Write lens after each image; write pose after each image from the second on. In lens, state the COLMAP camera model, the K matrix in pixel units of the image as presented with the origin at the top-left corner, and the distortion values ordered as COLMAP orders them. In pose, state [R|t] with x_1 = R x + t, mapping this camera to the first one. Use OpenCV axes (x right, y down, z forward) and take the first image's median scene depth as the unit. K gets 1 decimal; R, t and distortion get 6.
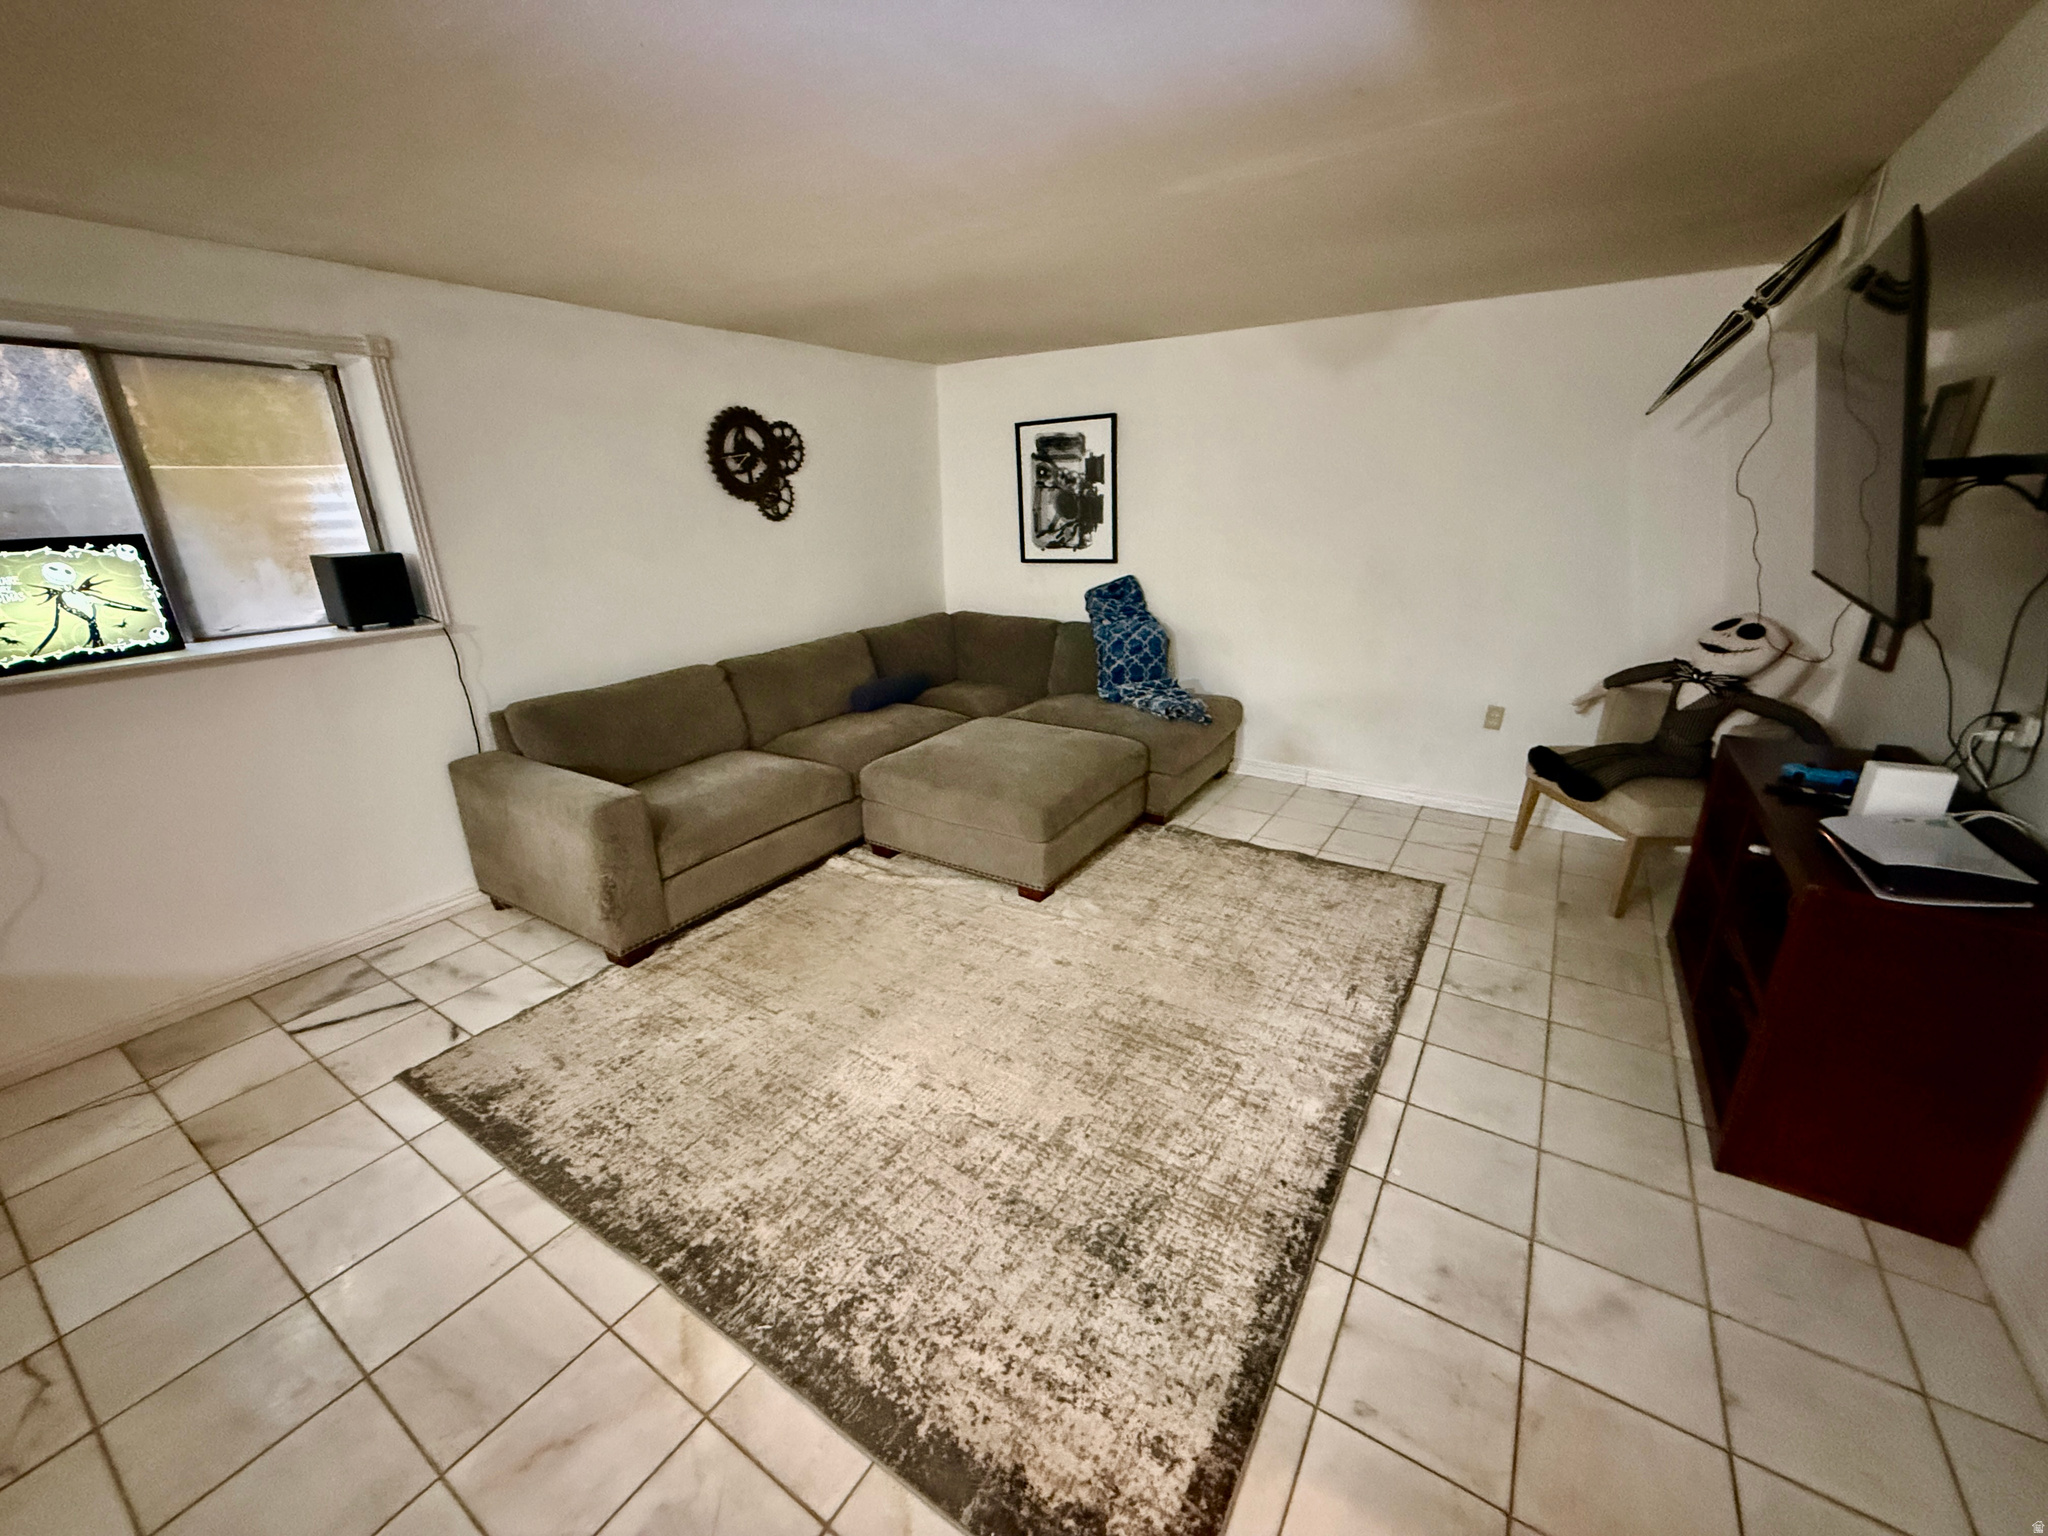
lens RADIAL K [[819.2, 0, 1018.9], [0, 819.2, 766.0], [0, 0, 1]] dist [0.000527, -0.000056]
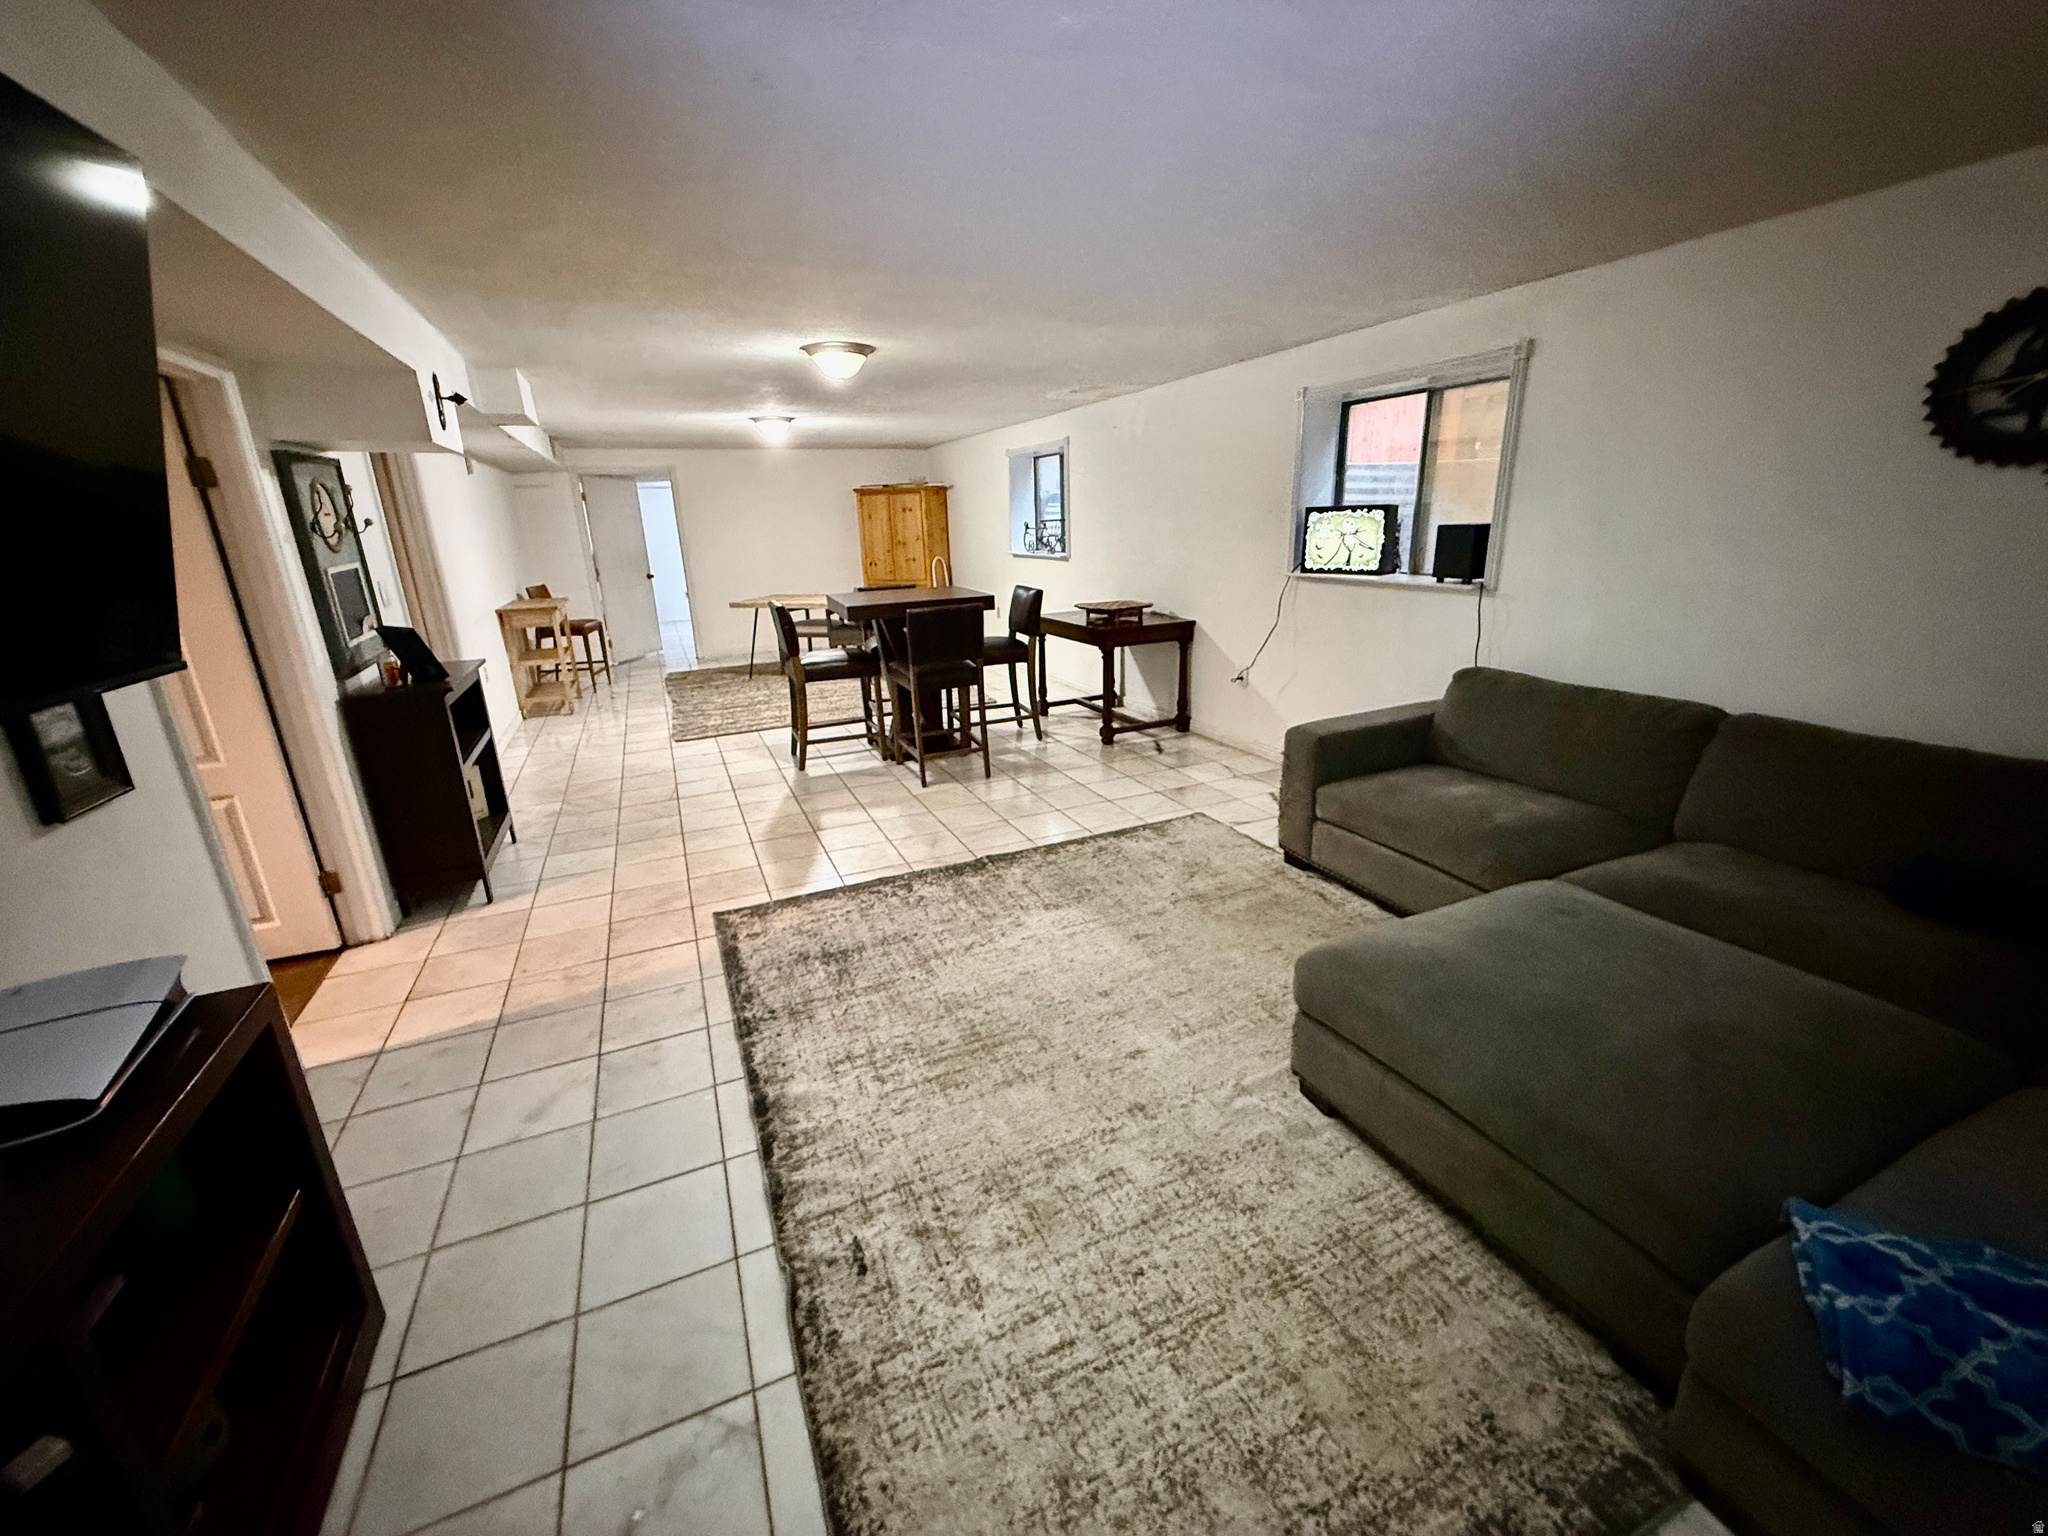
lens RADIAL K [[819.2, 0, 1027.0], [0, 819.2, 773.1], [0, 0, 1]] dist [0.000527, -0.000056]
pose [[-0.536198, 0.286750, -0.793893, 0.878017], [-0.233563, 0.853404, 0.465994, -0.460435], [0.811135, 0.435289, -0.390620, 1.413407]]
